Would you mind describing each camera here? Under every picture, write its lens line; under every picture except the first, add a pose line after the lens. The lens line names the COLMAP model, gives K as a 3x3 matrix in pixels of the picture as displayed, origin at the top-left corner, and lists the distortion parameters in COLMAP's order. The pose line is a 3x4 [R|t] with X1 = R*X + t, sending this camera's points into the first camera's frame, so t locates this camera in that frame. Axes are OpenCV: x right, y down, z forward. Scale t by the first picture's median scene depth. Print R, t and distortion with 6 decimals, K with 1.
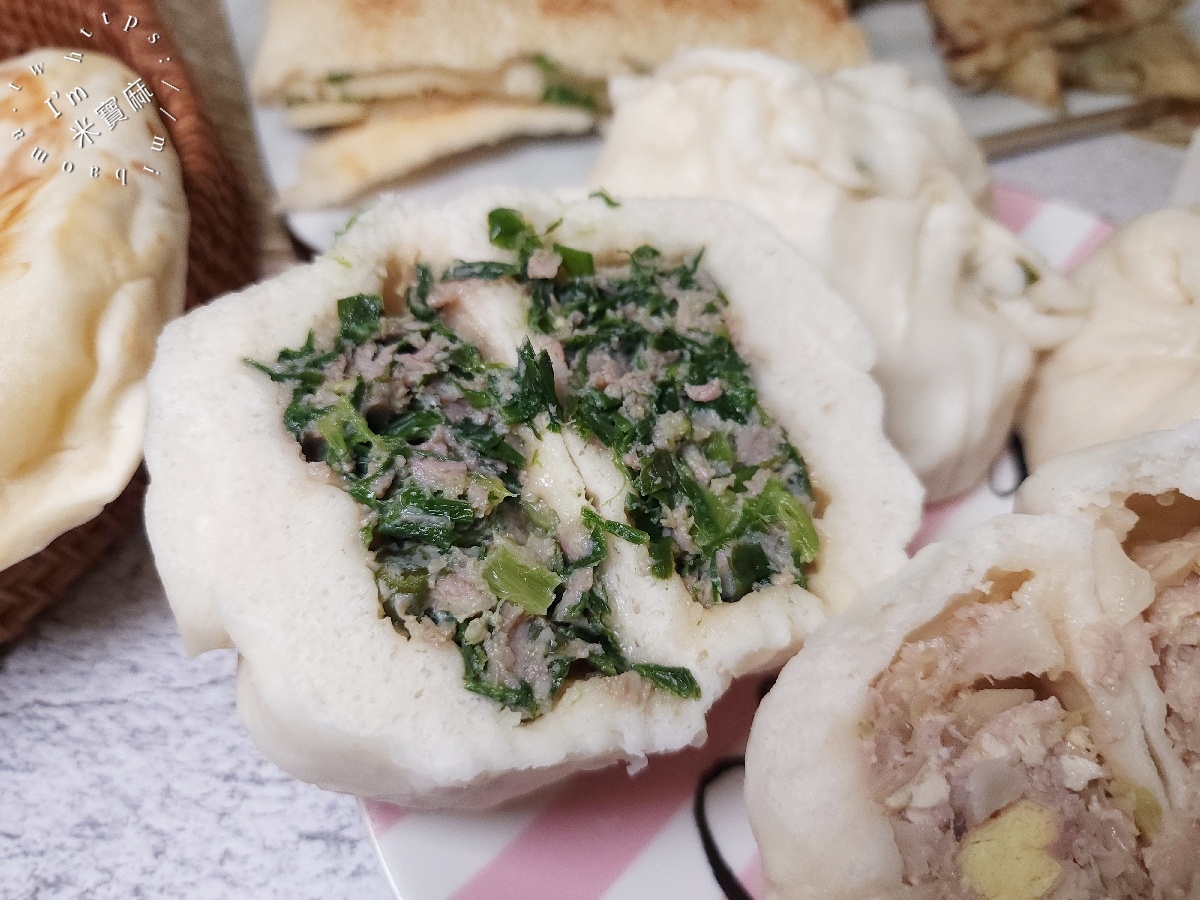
lens RADIAL K [[881.4, 0, 606.2], [0, 881.4, 443.8], [0, 0, 1]] dist [-0.026045, -0.013925]
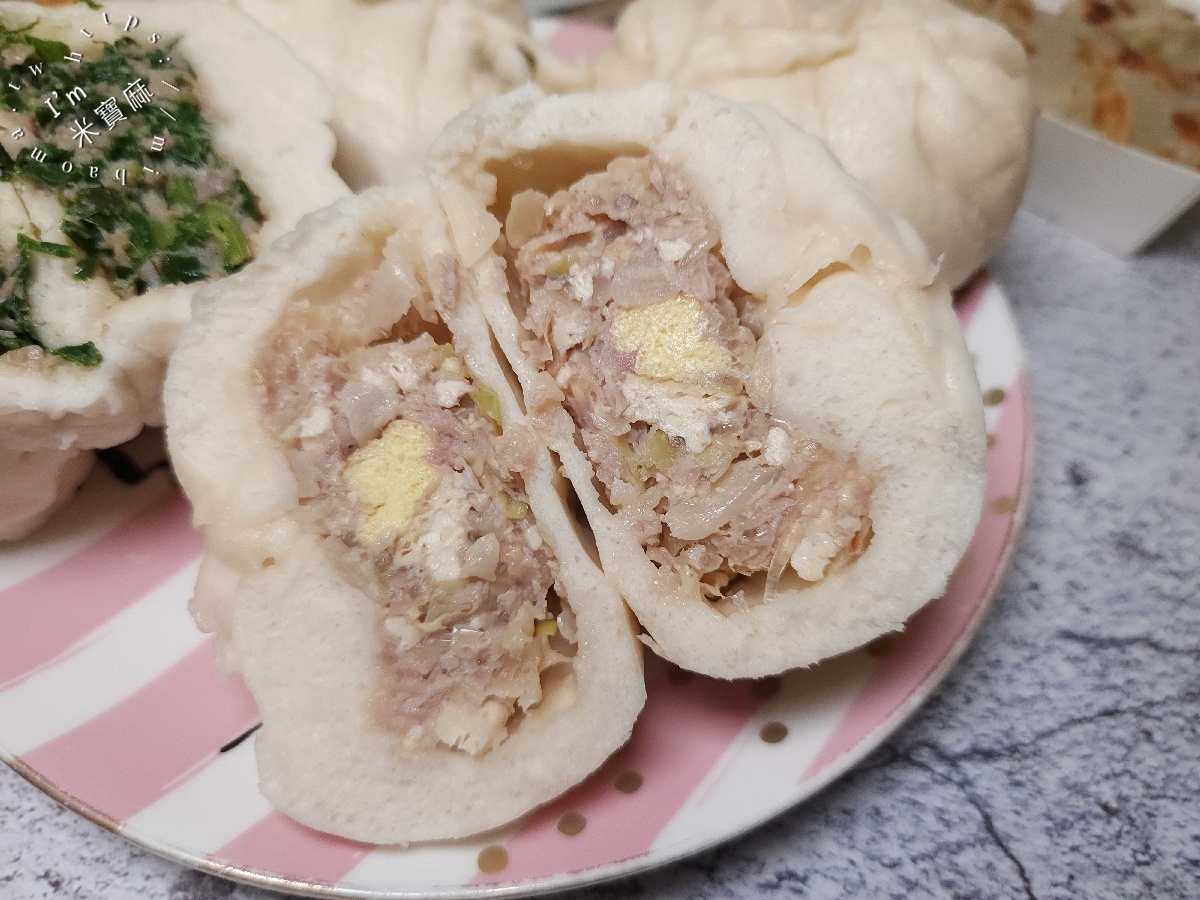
lens RADIAL K [[881.4, 0, 621.8], [0, 881.4, 441.6], [0, 0, 1]] dist [-0.026045, -0.013925]
pose [[0.985828, -0.122298, 0.114833, 0.554427], [0.123324, 0.992365, -0.001843, 0.418569], [-0.113731, 0.015979, 0.993383, -0.164120]]
